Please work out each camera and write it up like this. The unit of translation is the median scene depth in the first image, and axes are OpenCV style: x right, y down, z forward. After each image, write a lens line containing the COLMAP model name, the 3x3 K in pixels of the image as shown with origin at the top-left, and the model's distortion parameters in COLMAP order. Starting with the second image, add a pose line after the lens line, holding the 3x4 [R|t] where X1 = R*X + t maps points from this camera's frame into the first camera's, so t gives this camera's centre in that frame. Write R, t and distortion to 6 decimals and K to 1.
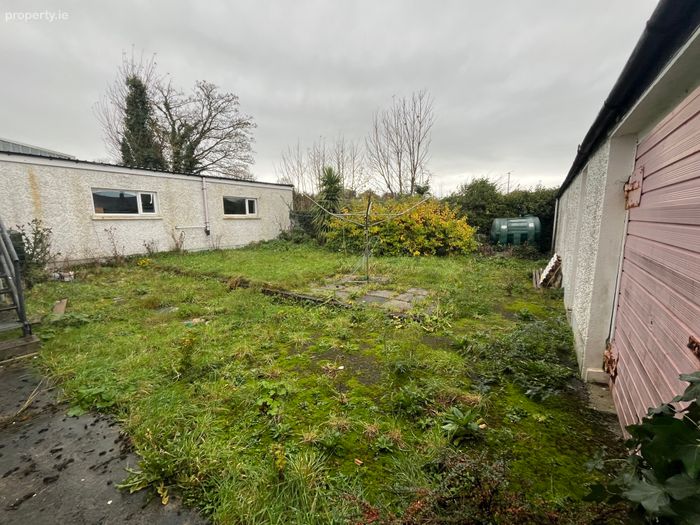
lens RADIAL K [[283.7, 0, 350.1], [0, 283.7, 262.6], [0, 0, 1]] dist [-0.003056, -0.000429]
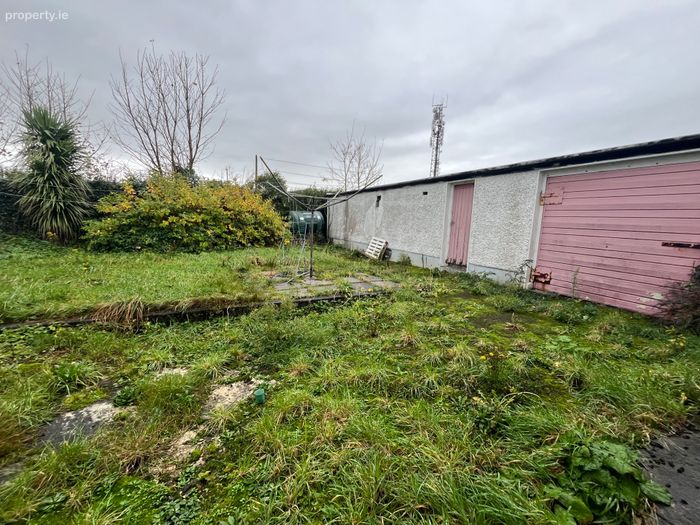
lens RADIAL K [[283.7, 0, 349.8], [0, 283.7, 265.2], [0, 0, 1]] dist [-0.003056, -0.000429]
pose [[0.462016, -0.116909, 0.879132, -0.422183], [0.090007, 0.992336, 0.084661, -0.016295], [-0.882292, 0.040013, 0.468998, 0.290274]]
